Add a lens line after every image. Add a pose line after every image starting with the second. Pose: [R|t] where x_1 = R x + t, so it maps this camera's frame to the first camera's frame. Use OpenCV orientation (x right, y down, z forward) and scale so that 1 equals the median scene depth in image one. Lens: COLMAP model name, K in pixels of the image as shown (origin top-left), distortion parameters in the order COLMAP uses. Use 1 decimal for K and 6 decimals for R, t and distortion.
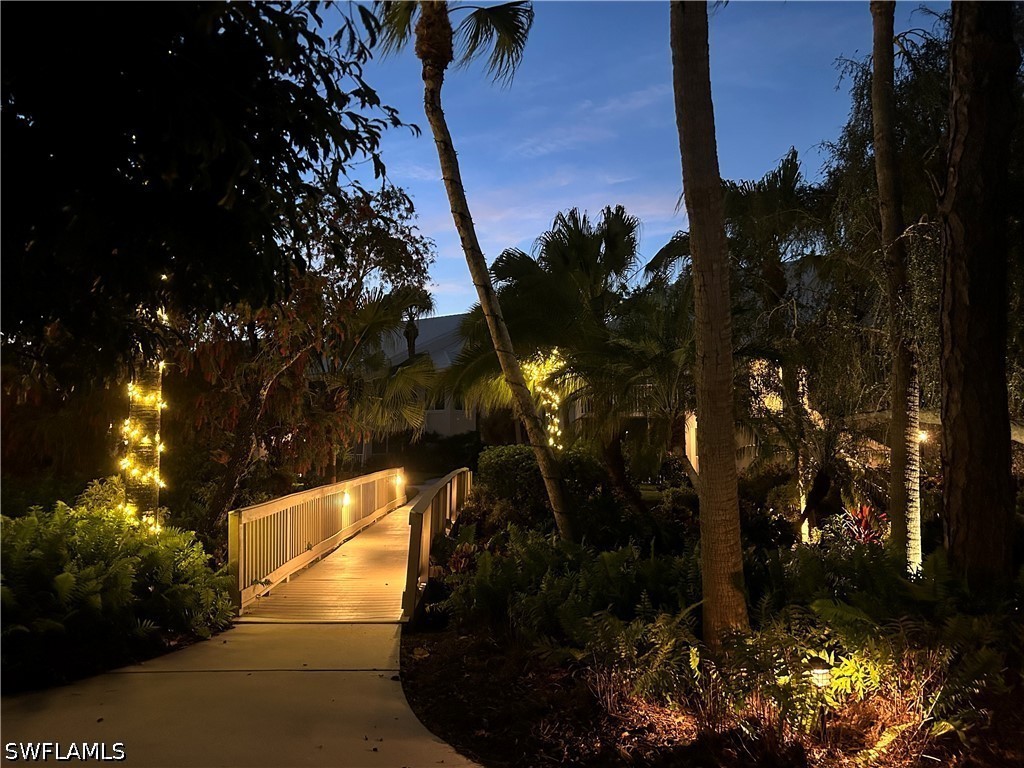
lens RADIAL K [[776.3, 0, 515.8], [0, 776.3, 381.7], [0, 0, 1]] dist [0.011589, 0.004196]
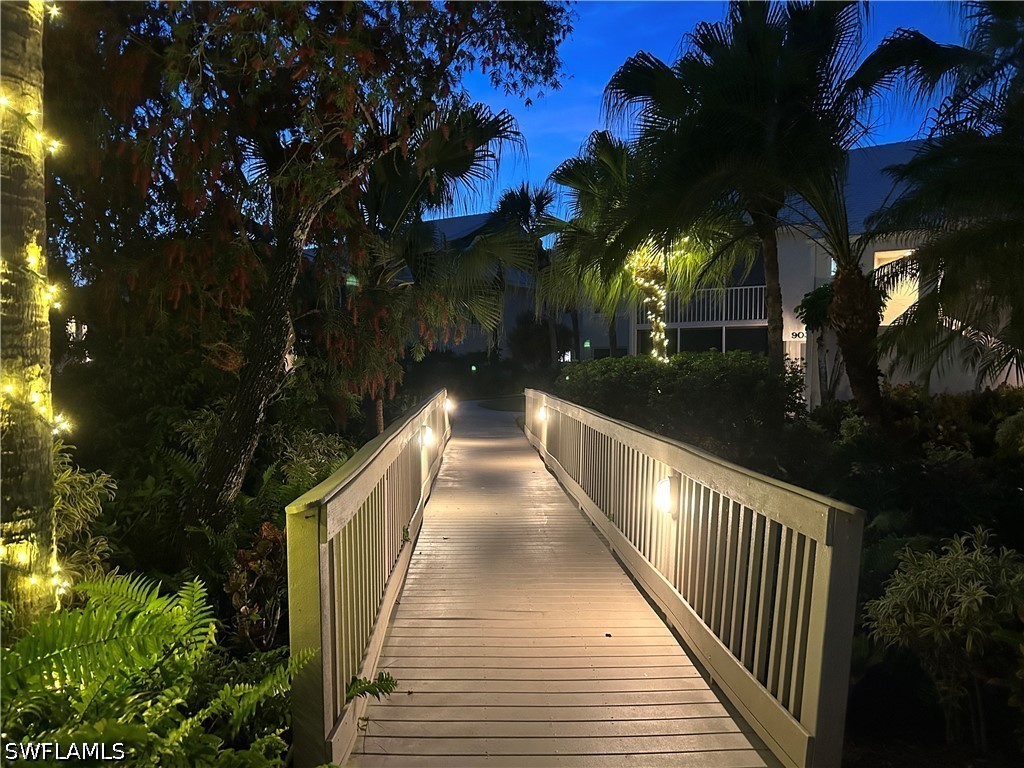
lens RADIAL K [[776.3, 0, 507.3], [0, 776.3, 389.8], [0, 0, 1]] dist [0.011589, 0.004196]
pose [[0.999785, 0.002658, 0.020568, -0.198719], [-0.004862, 0.994157, 0.107833, 0.058928], [-0.020162, -0.107910, 0.993956, 0.477925]]
